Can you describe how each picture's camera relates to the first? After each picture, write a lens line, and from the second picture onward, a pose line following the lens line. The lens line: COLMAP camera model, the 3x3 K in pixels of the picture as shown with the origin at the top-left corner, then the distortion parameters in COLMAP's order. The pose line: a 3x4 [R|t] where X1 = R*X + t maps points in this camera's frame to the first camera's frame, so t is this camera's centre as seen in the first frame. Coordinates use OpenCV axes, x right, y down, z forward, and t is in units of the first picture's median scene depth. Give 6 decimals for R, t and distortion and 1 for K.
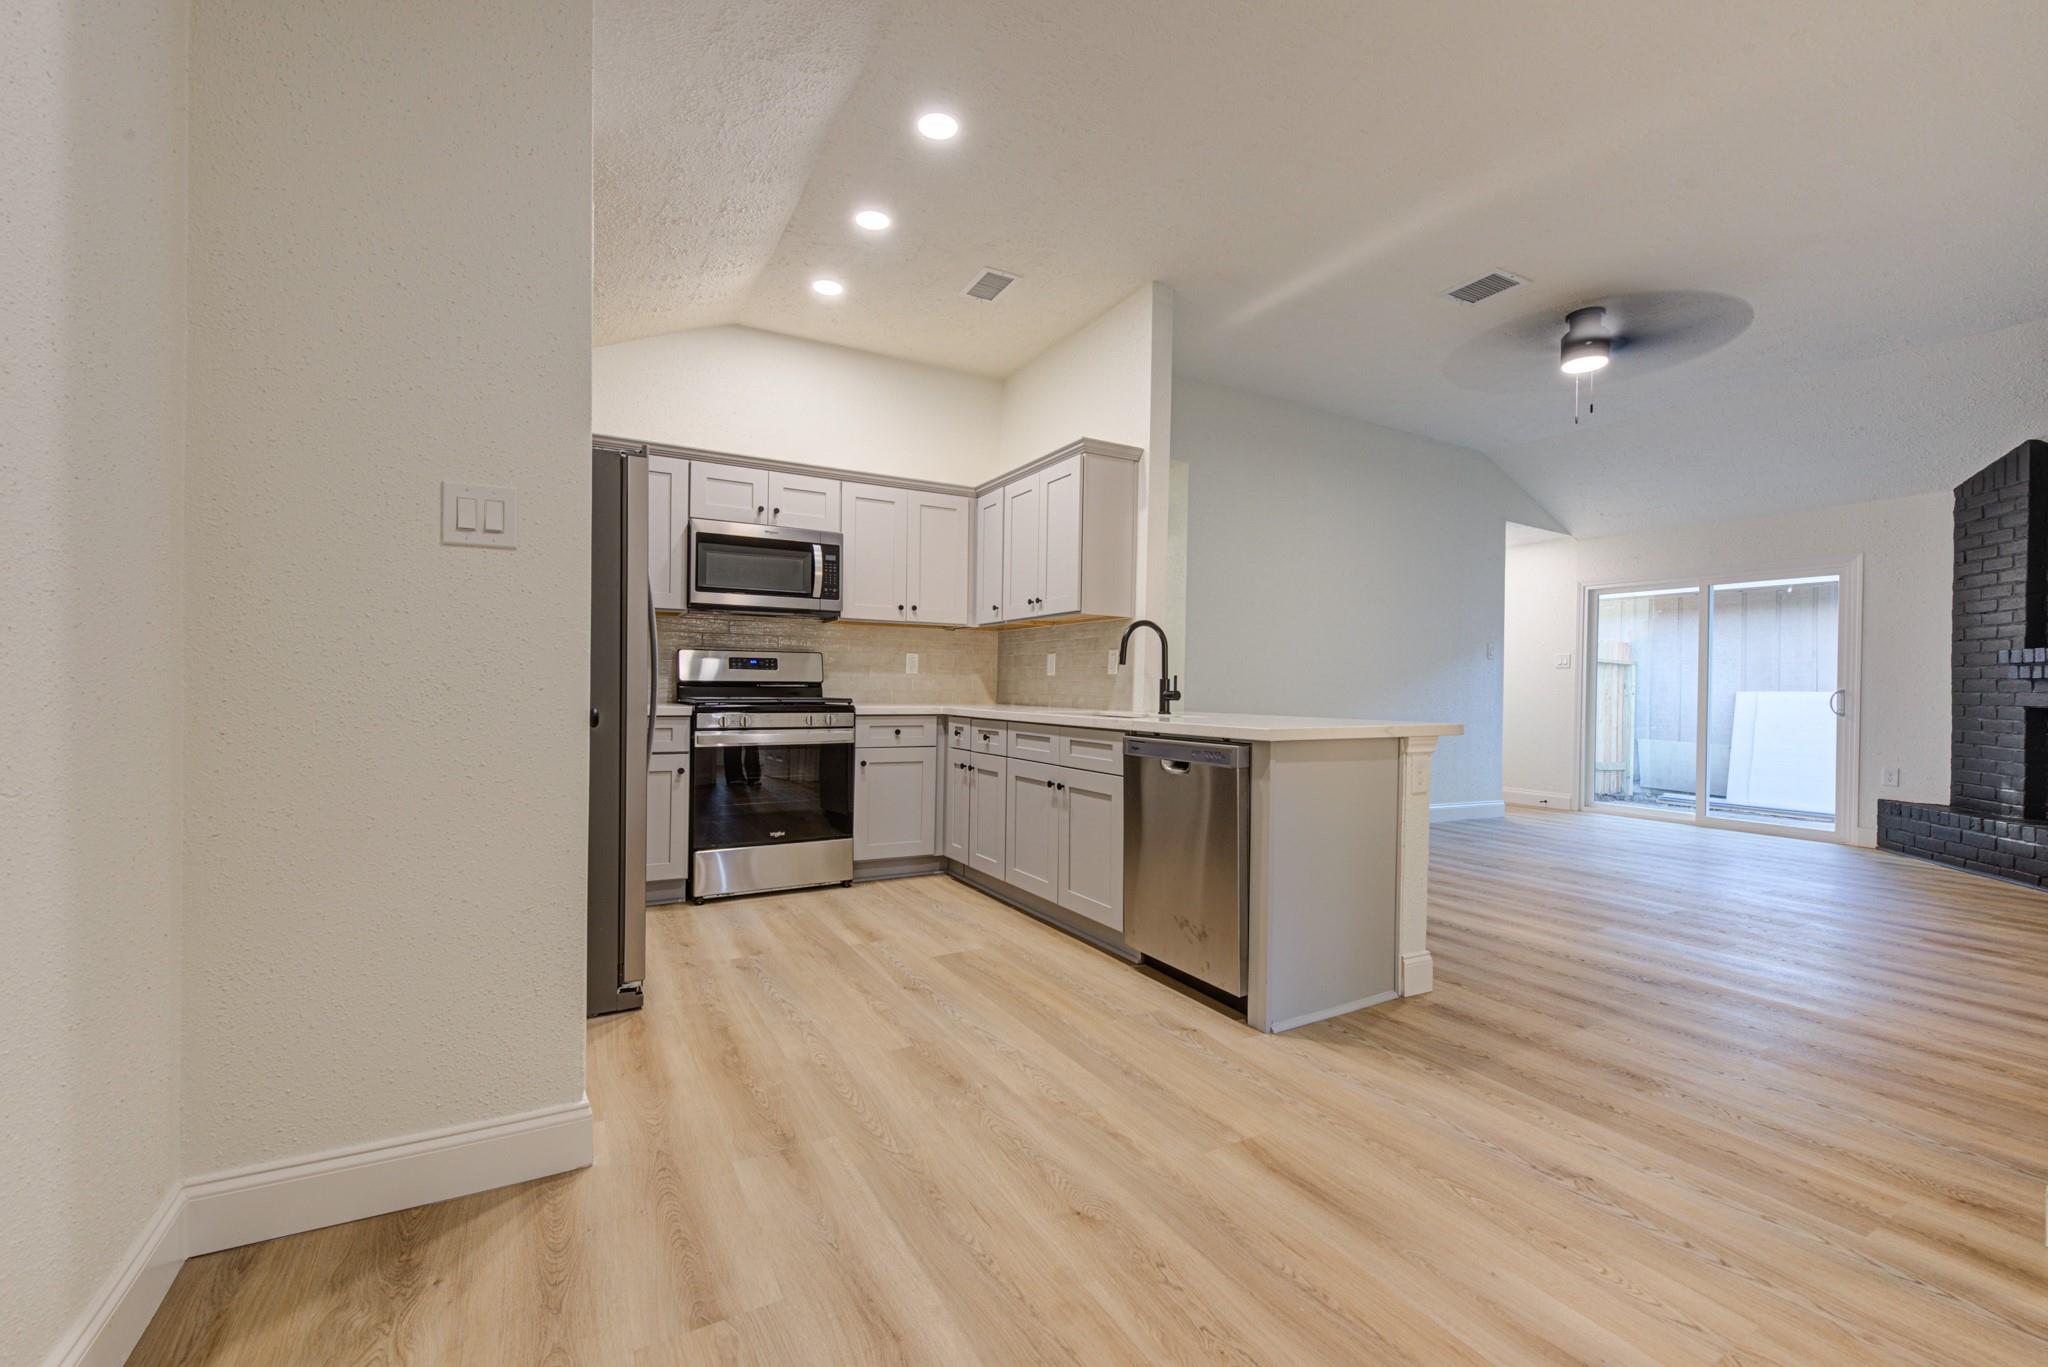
lens RADIAL K [[848.7, 0, 1024.0], [0, 848.7, 683.5], [0, 0, 1]] dist [-0.000253, -0.000719]
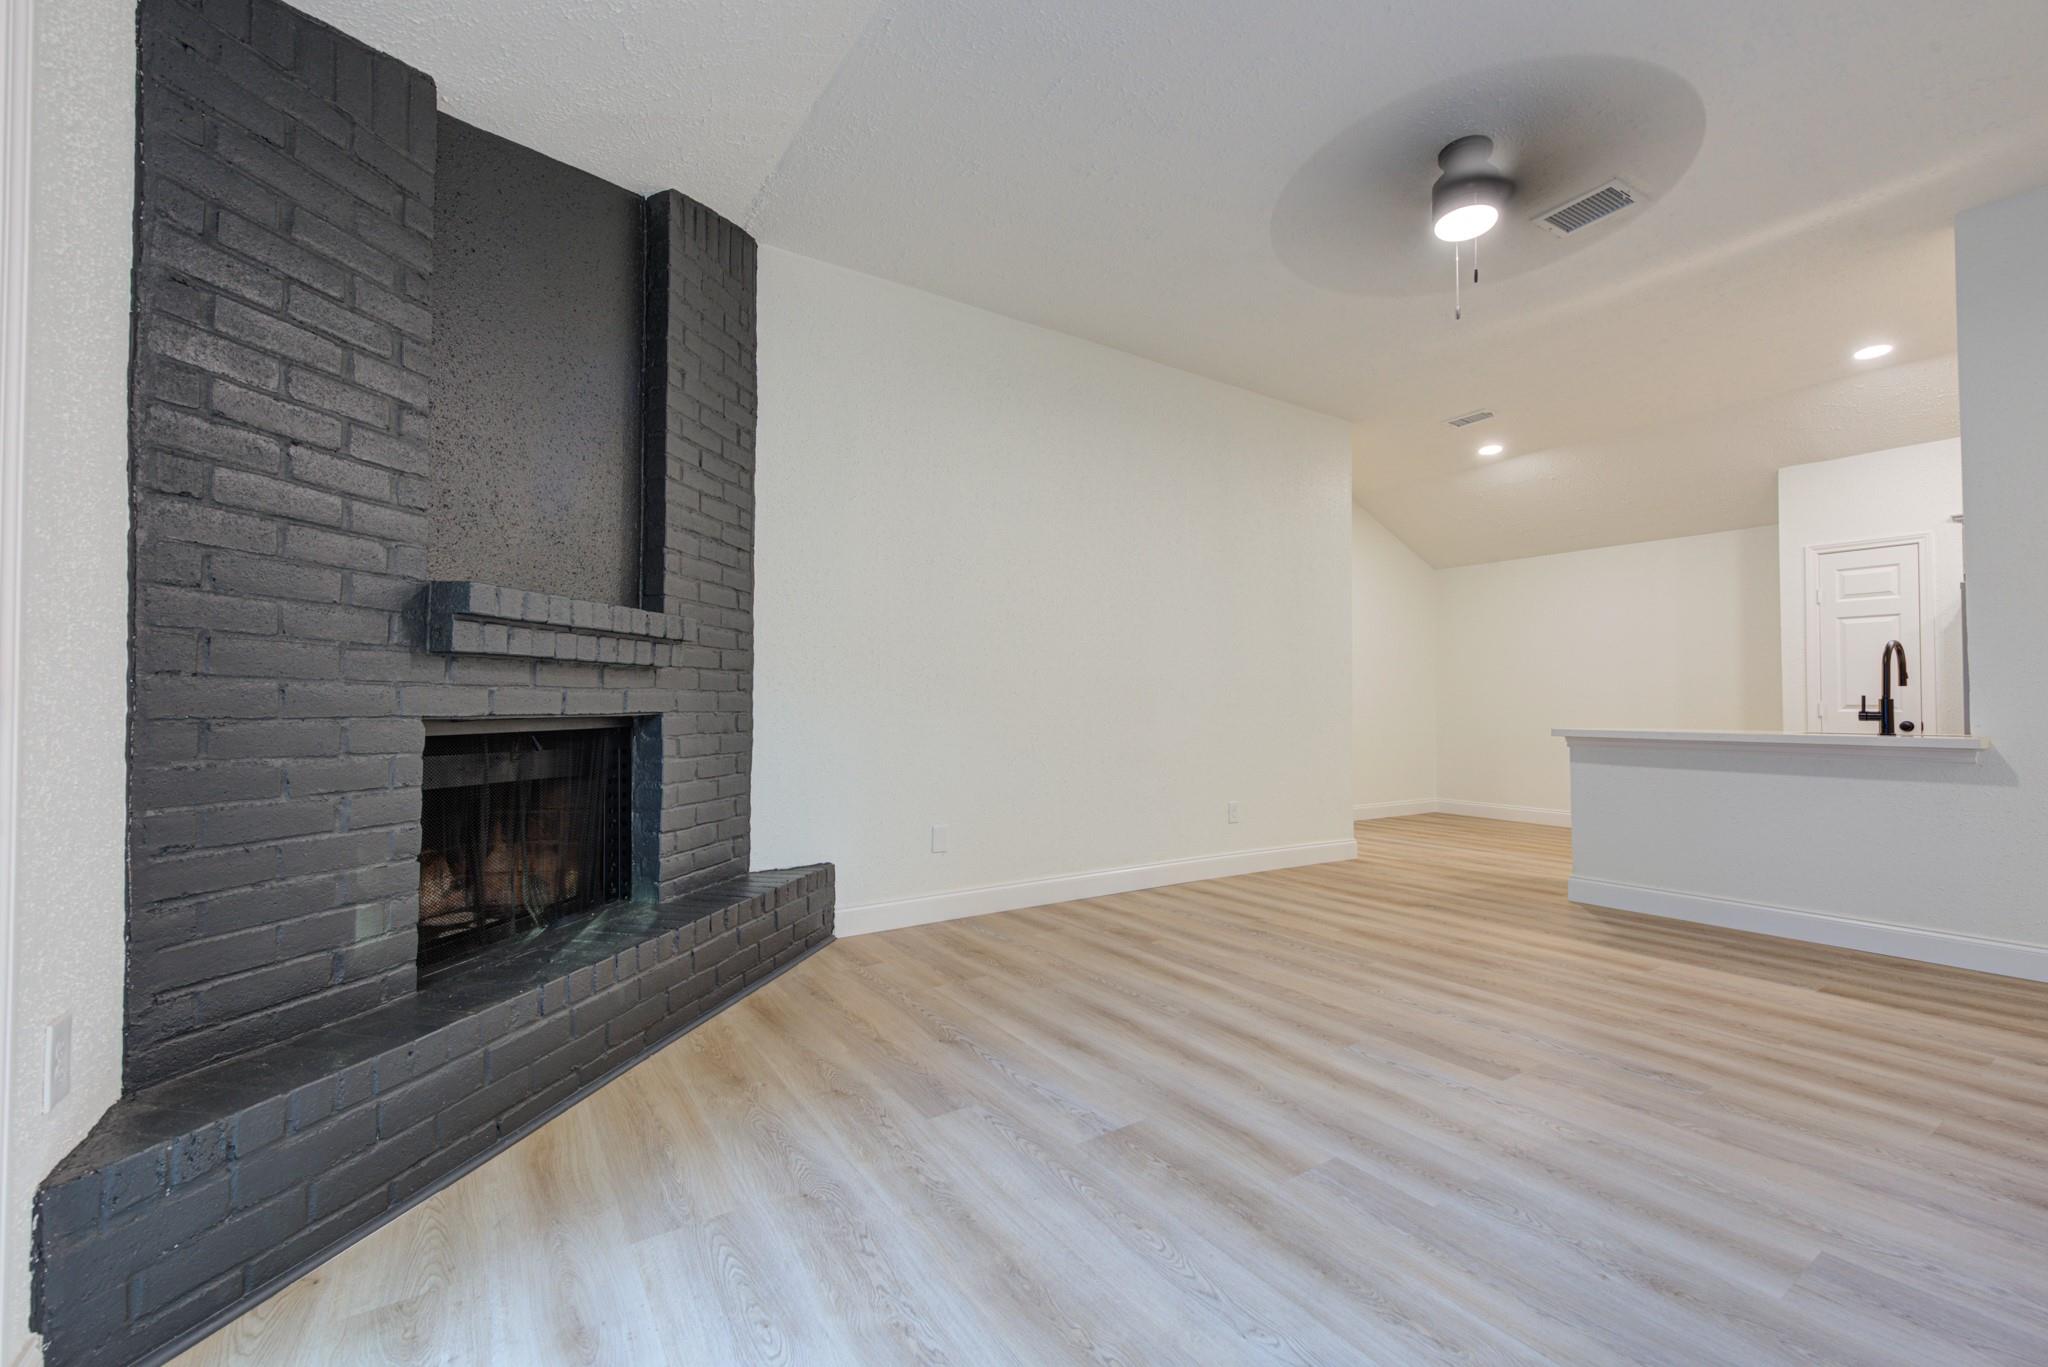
lens RADIAL K [[848.7, 0, 1024.0], [0, 848.7, 683.5], [0, 0, 1]] dist [-0.000253, -0.000719]
pose [[-0.996999, -0.020262, -0.074722, 0.879320], [-0.017869, 0.999310, -0.032566, 0.017837], [0.075330, -0.031133, -0.996673, 1.367005]]
